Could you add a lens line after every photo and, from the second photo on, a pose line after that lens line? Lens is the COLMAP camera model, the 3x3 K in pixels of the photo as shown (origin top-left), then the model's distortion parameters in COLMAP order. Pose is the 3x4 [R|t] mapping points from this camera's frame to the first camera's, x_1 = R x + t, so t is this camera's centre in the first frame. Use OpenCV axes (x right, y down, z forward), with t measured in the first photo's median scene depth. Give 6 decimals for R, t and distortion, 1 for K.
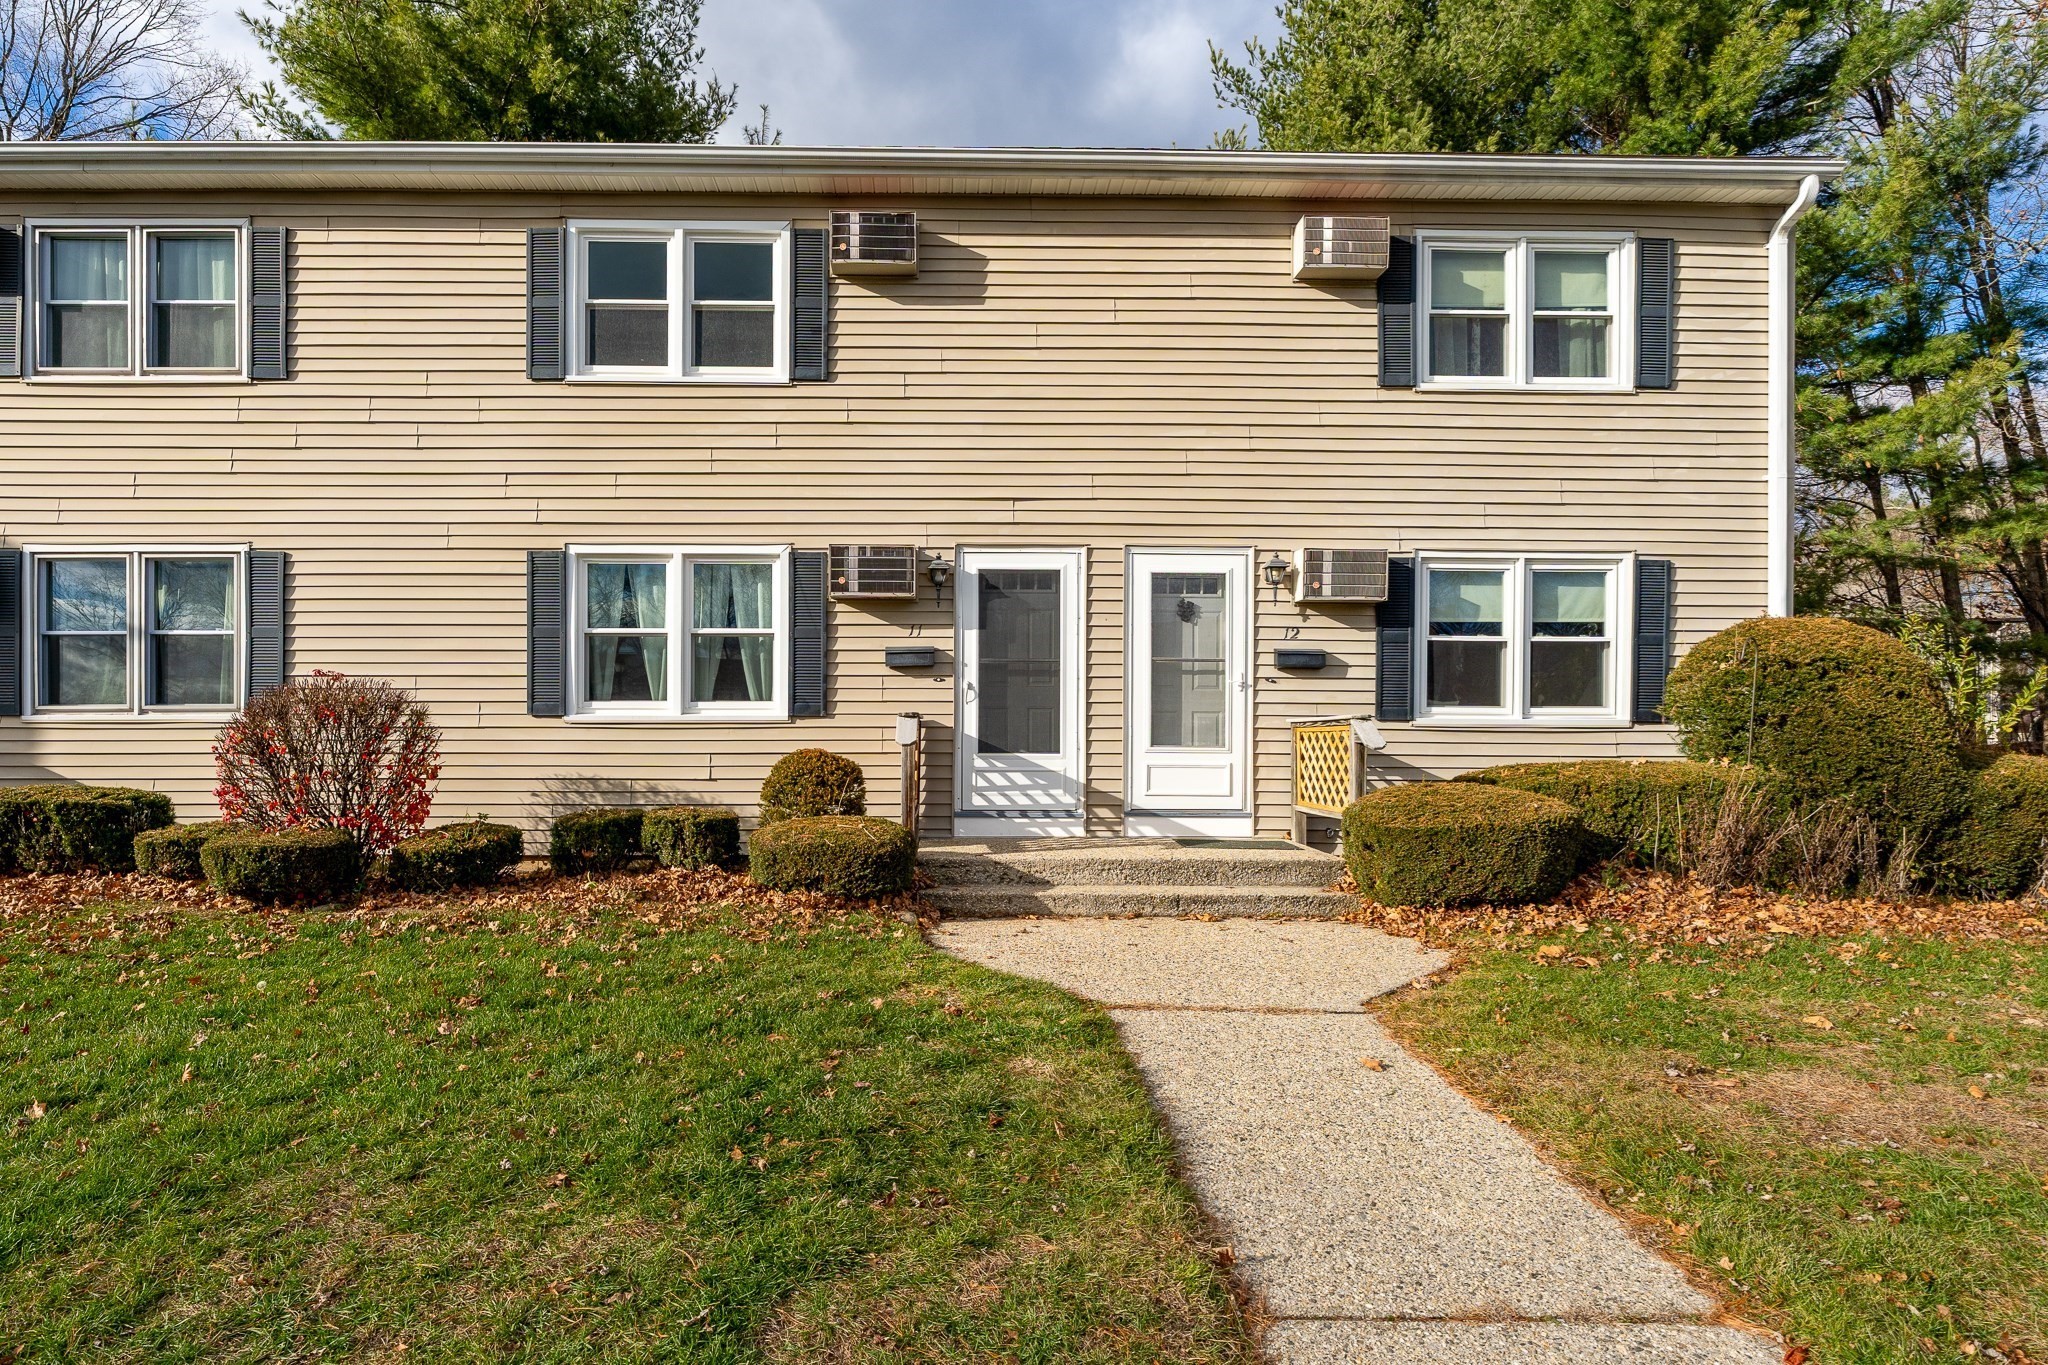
lens RADIAL K [[1025.5, 0, 1023.5], [0, 1025.5, 683.0], [0, 0, 1]] dist [-0.012262, -0.000283]
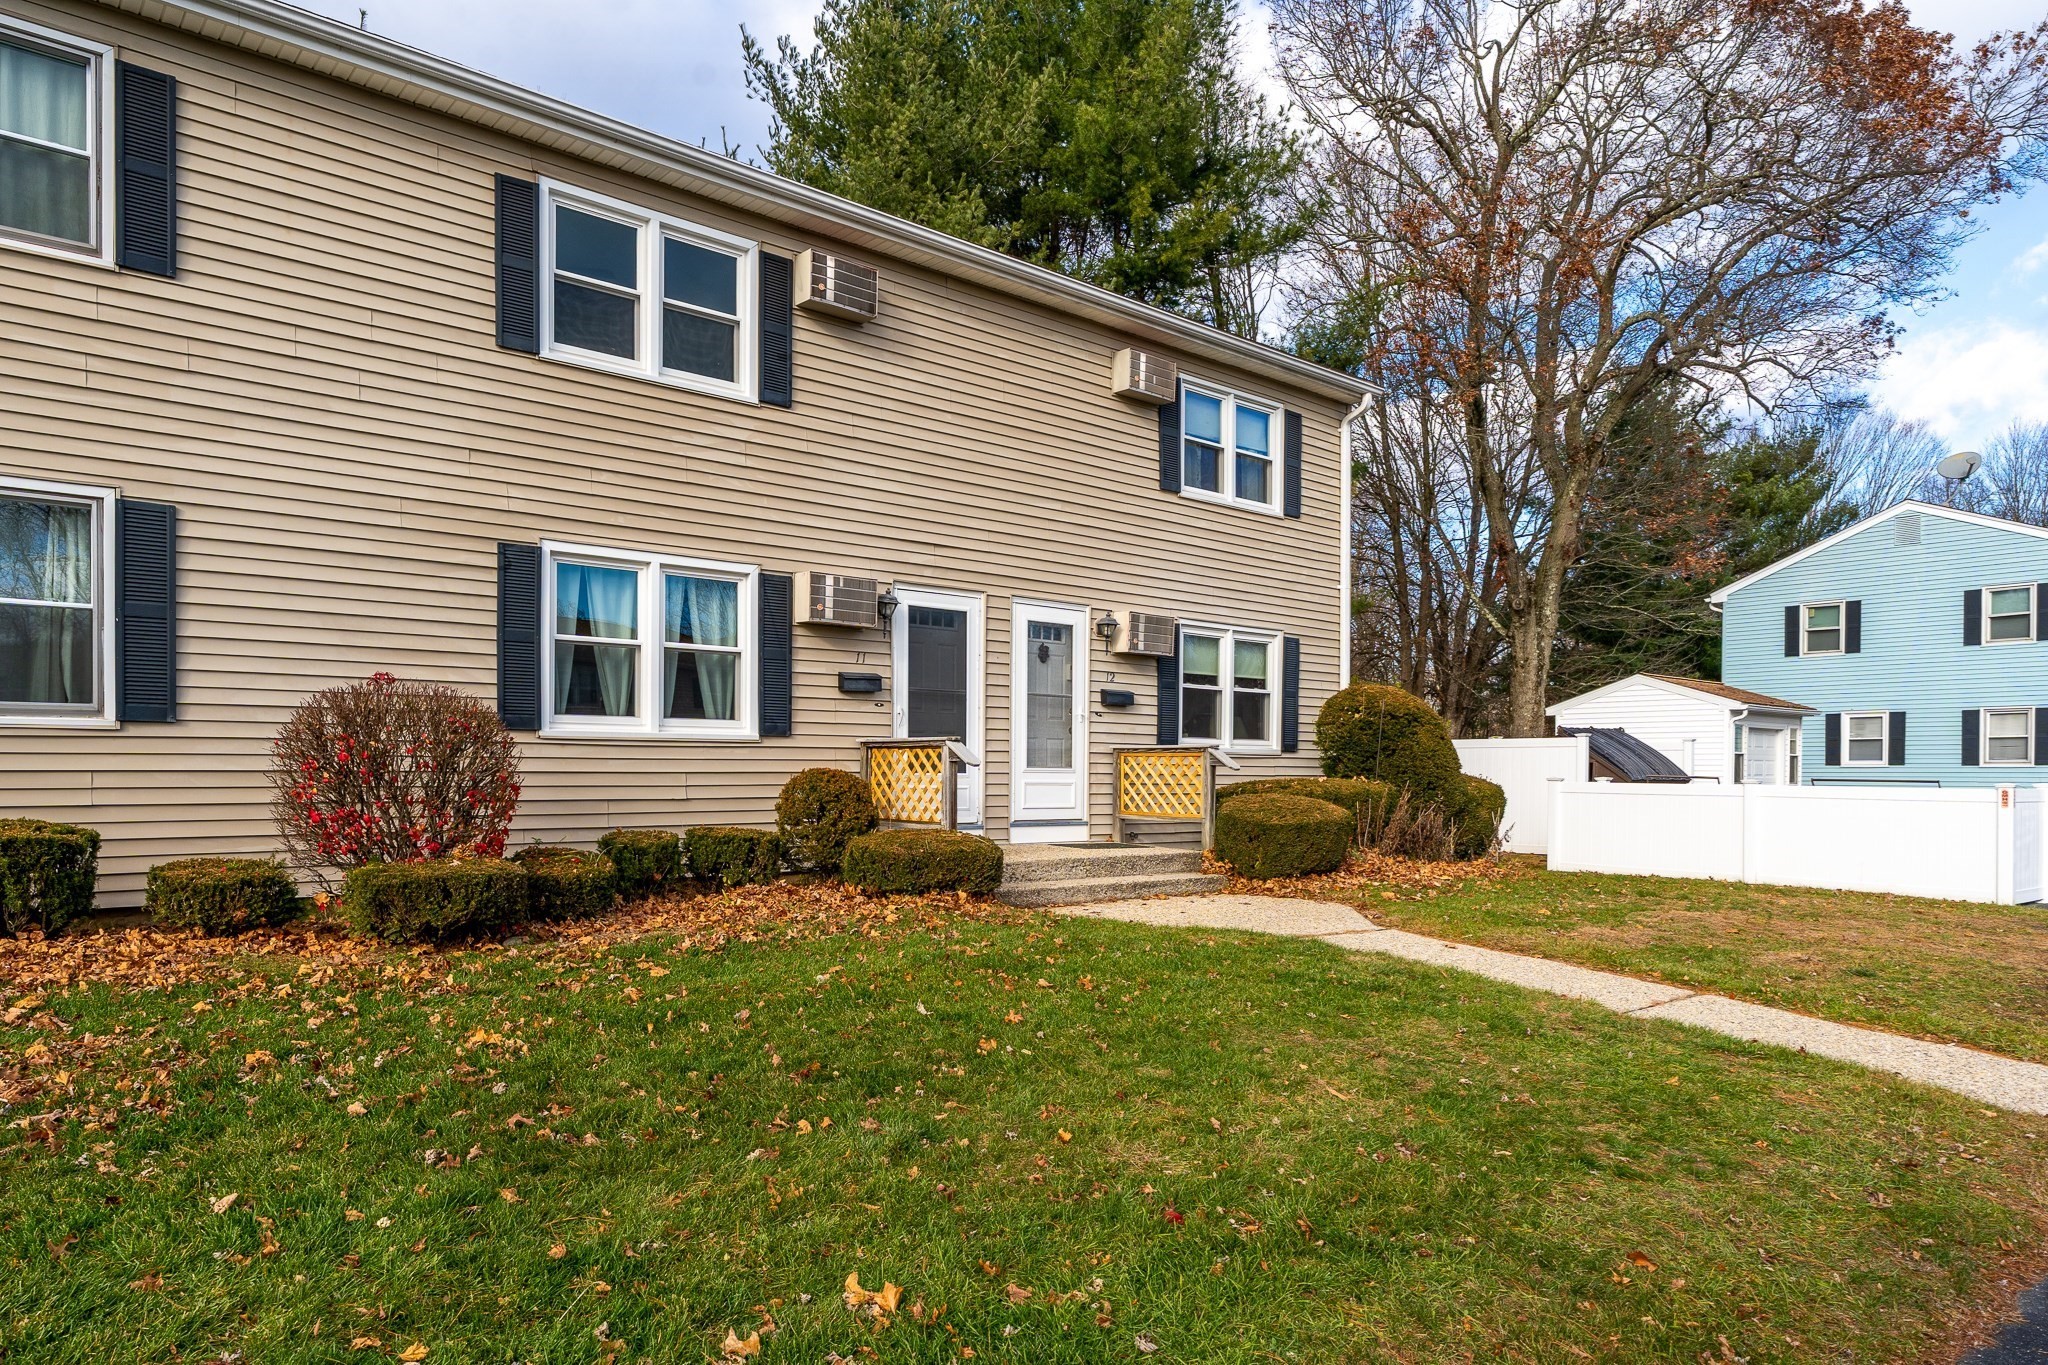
lens RADIAL K [[1185.2, 0, 1019.7], [0, 1185.2, 674.8], [0, 0, 1]] dist [-0.004746, 0.004535]
pose [[0.790159, 0.051544, 0.610731, -0.720973], [-0.040259, 0.998670, -0.032198, -0.000195], [-0.611579, 0.000854, 0.791183, -0.078168]]
